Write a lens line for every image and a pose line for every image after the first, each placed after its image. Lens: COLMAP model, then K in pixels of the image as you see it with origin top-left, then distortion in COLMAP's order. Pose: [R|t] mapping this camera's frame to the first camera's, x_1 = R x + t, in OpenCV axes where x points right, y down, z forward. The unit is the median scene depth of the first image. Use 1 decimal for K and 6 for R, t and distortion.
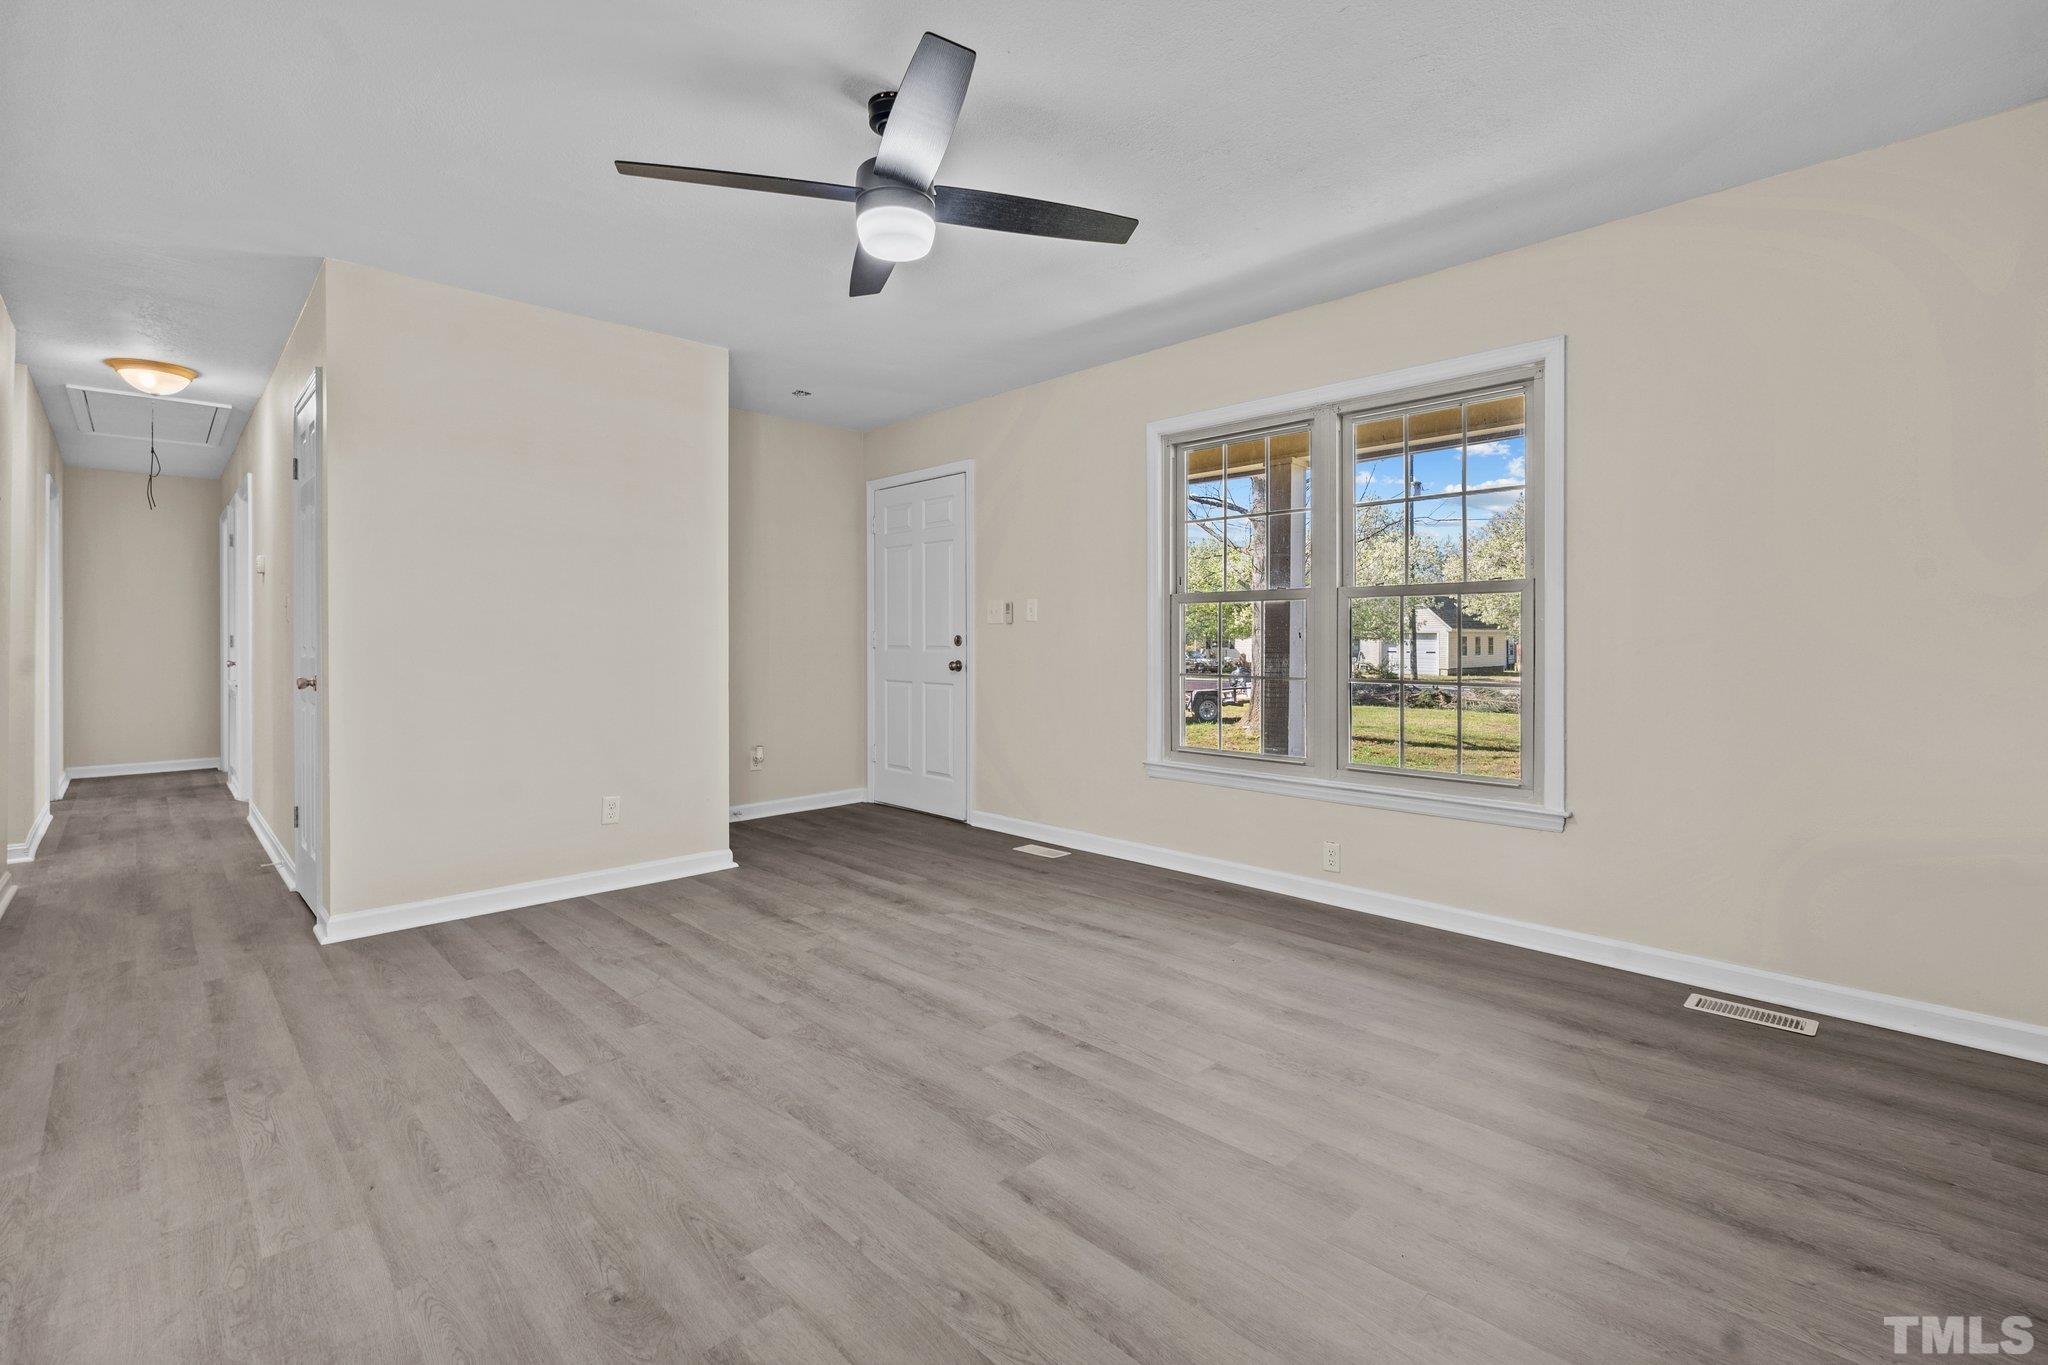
lens RADIAL K [[901.9, 0, 1035.8], [0, 901.9, 646.7], [0, 0, 1]] dist [-0.004898, 0.001249]
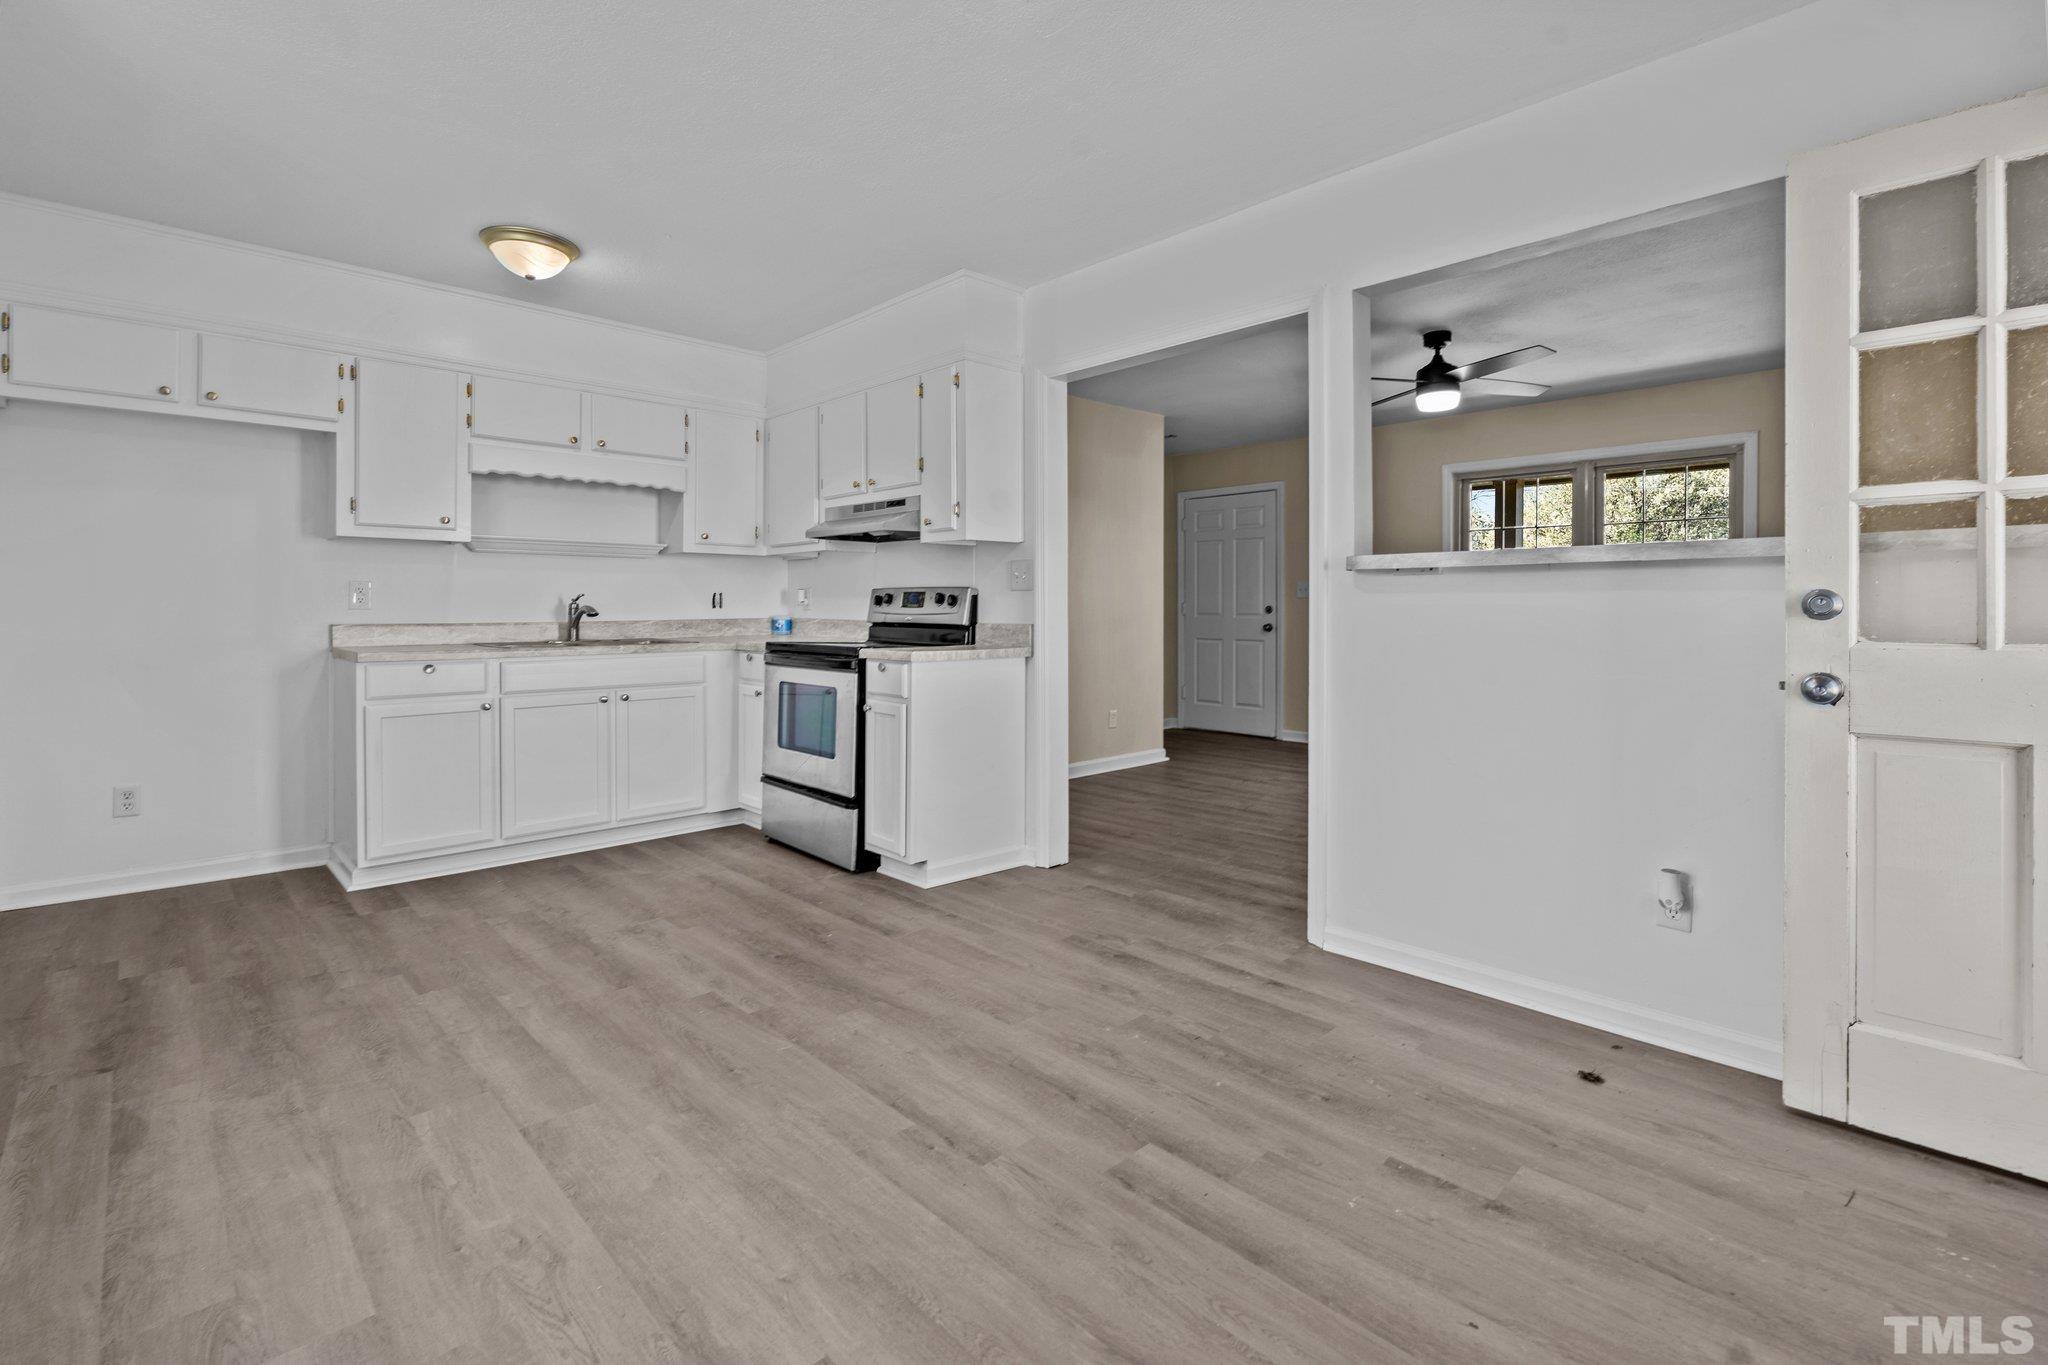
lens RADIAL K [[901.9, 0, 1044.4], [0, 901.9, 627.2], [0, 0, 1]] dist [-0.004898, 0.001249]
pose [[0.999886, 0.000405, -0.015120, -0.711594], [-0.000195, 0.999904, 0.013864, 0.002037], [0.015124, -0.013859, 0.999790, -0.703615]]
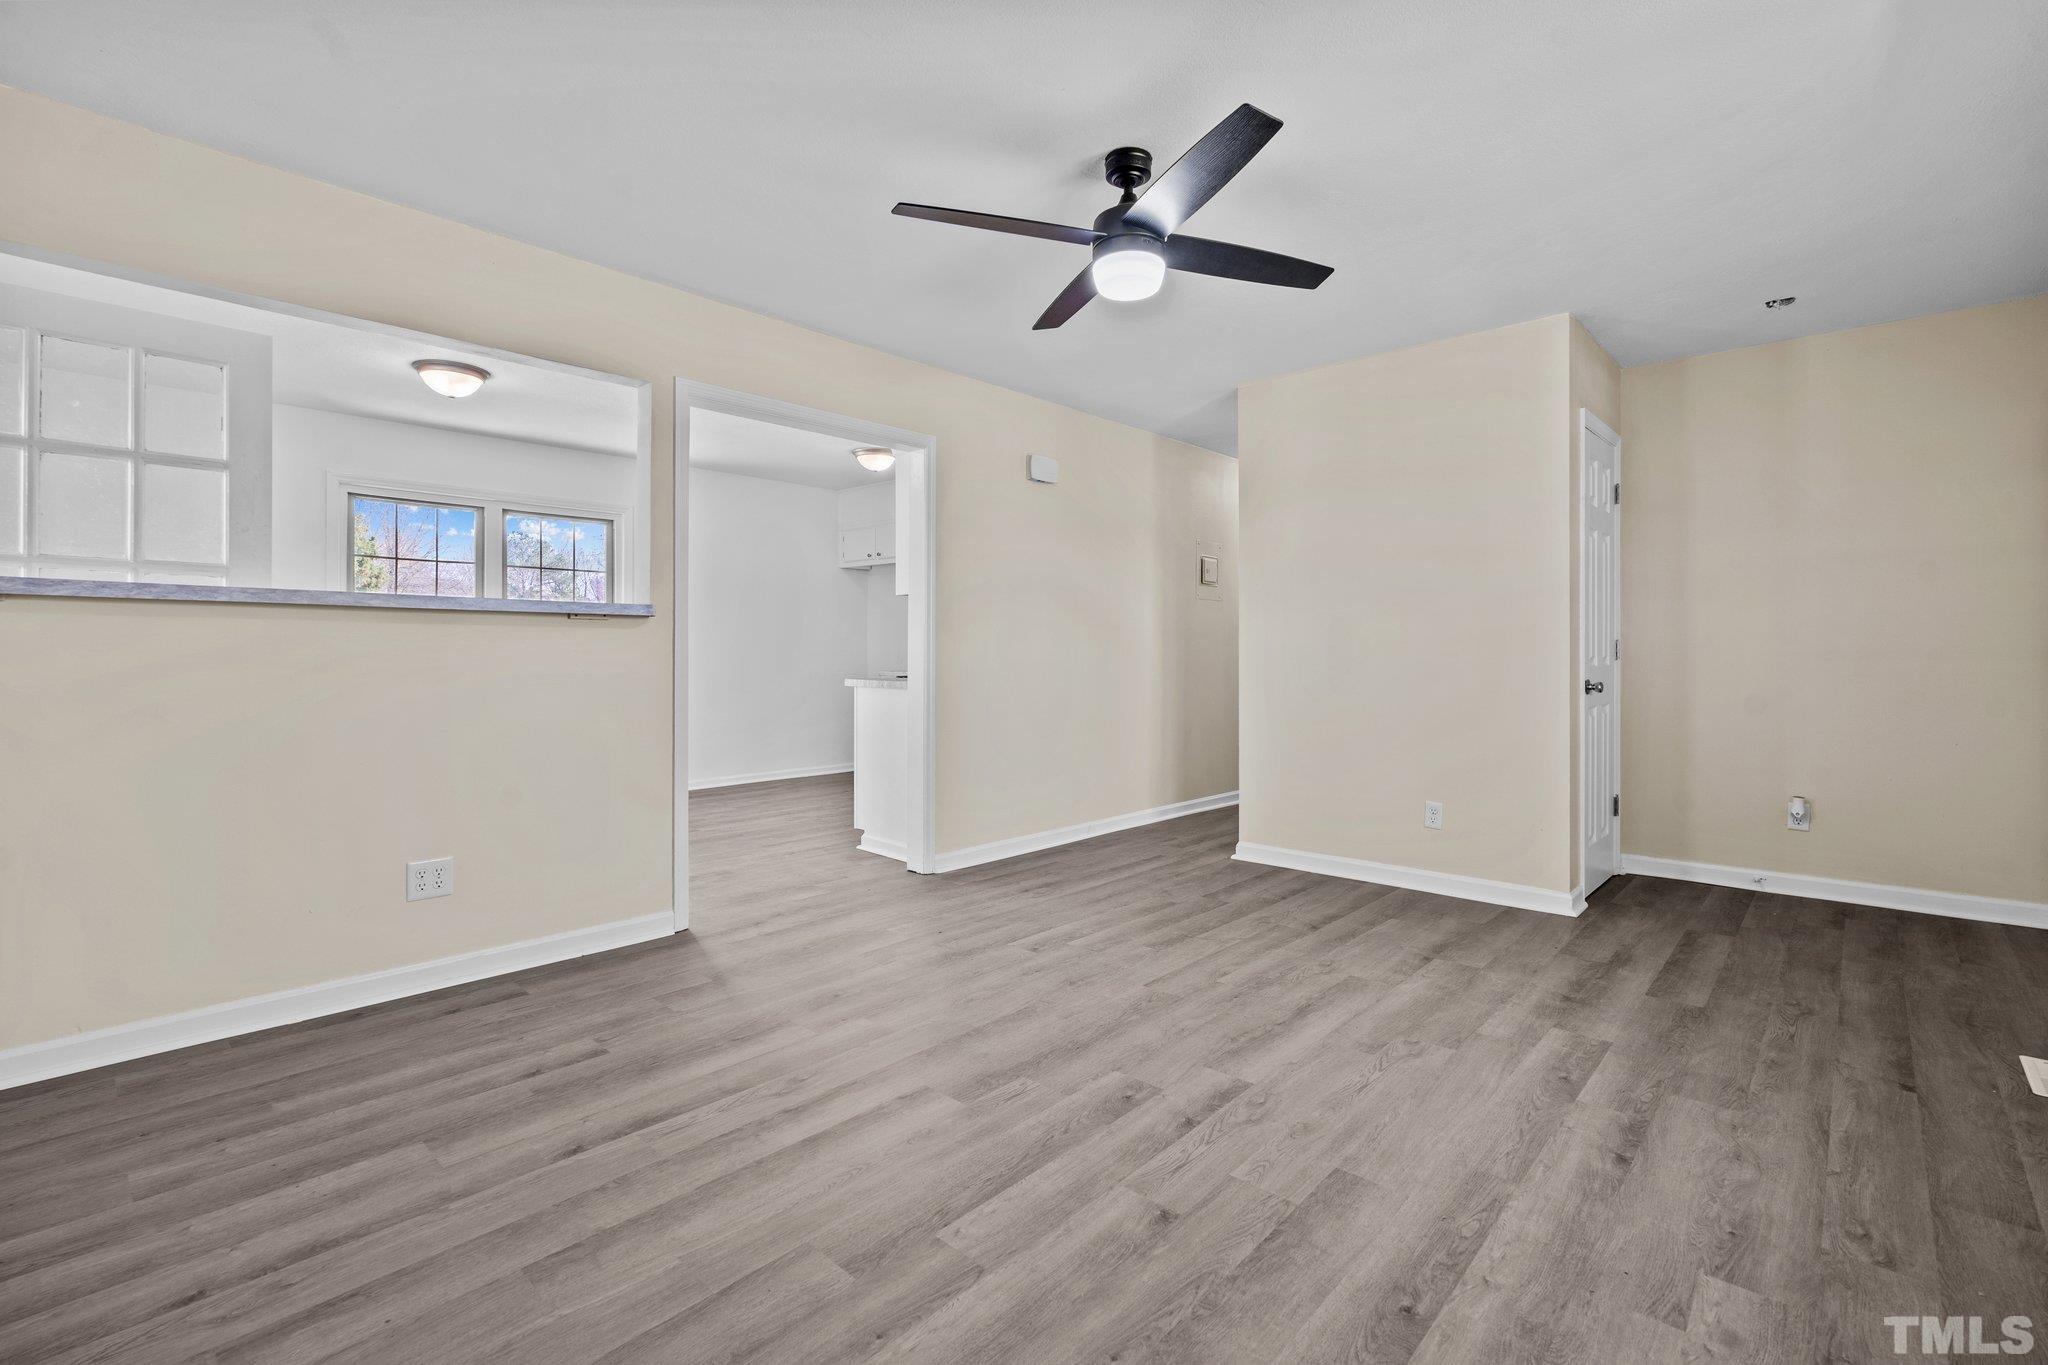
lens RADIAL K [[901.9, 0, 1029.1], [0, 901.9, 679.5], [0, 0, 1]] dist [-0.004898, 0.001249]
pose [[0.058057, 0.032311, -0.997790, 0.668643], [-0.007772, 0.999460, 0.031913, -0.006508], [0.998283, 0.005902, 0.058276, 0.594029]]
